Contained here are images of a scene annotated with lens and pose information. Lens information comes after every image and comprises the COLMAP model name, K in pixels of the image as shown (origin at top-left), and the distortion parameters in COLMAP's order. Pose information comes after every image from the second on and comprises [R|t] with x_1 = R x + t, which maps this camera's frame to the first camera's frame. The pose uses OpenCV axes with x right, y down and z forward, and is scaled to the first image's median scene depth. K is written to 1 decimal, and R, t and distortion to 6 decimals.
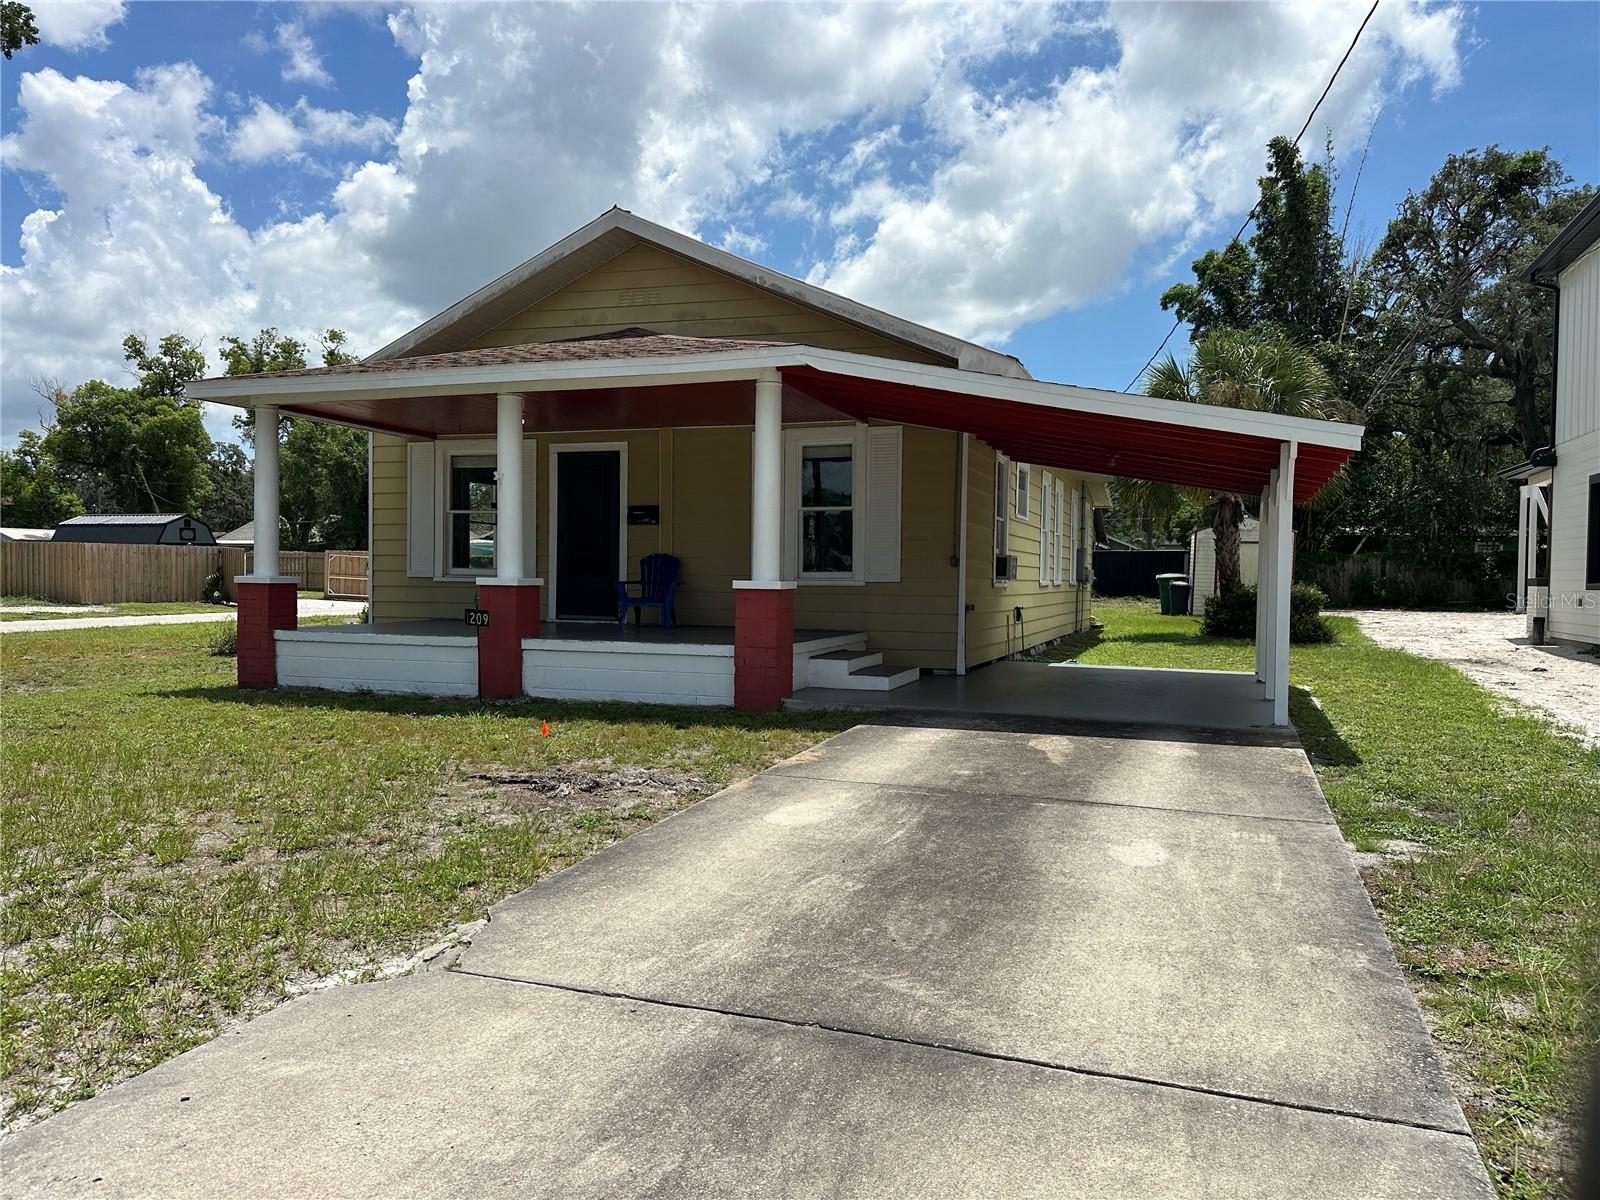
lens RADIAL K [[1125.3, 0, 800.0], [0, 1125.3, 600.0], [0, 0, 1]] dist [0.149492, -0.202479]
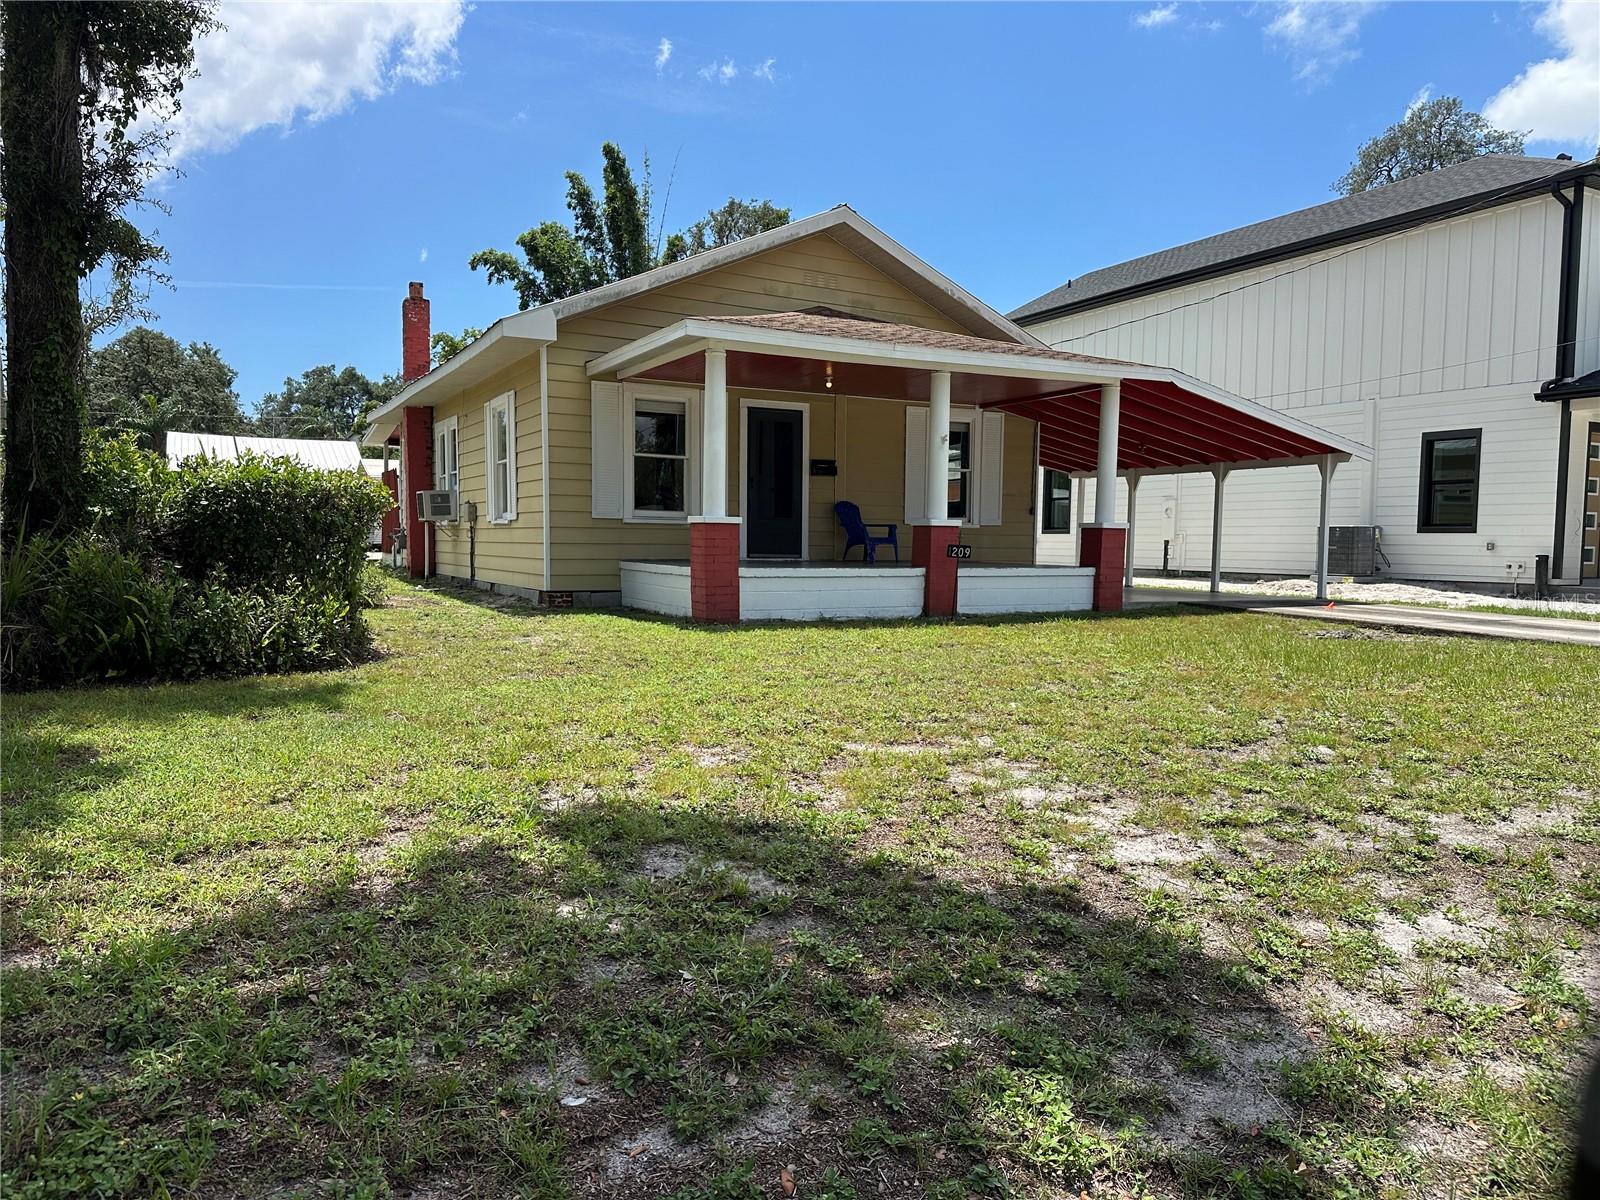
lens RADIAL K [[1125.3, 0, 800.0], [0, 1125.3, 600.0], [0, 0, 1]] dist [0.149492, -0.202479]
pose [[0.675902, -0.042140, 0.735786, -1.022239], [0.009582, 0.998782, 0.048400, 0.005504], [-0.736930, -0.025664, 0.675482, 0.216579]]
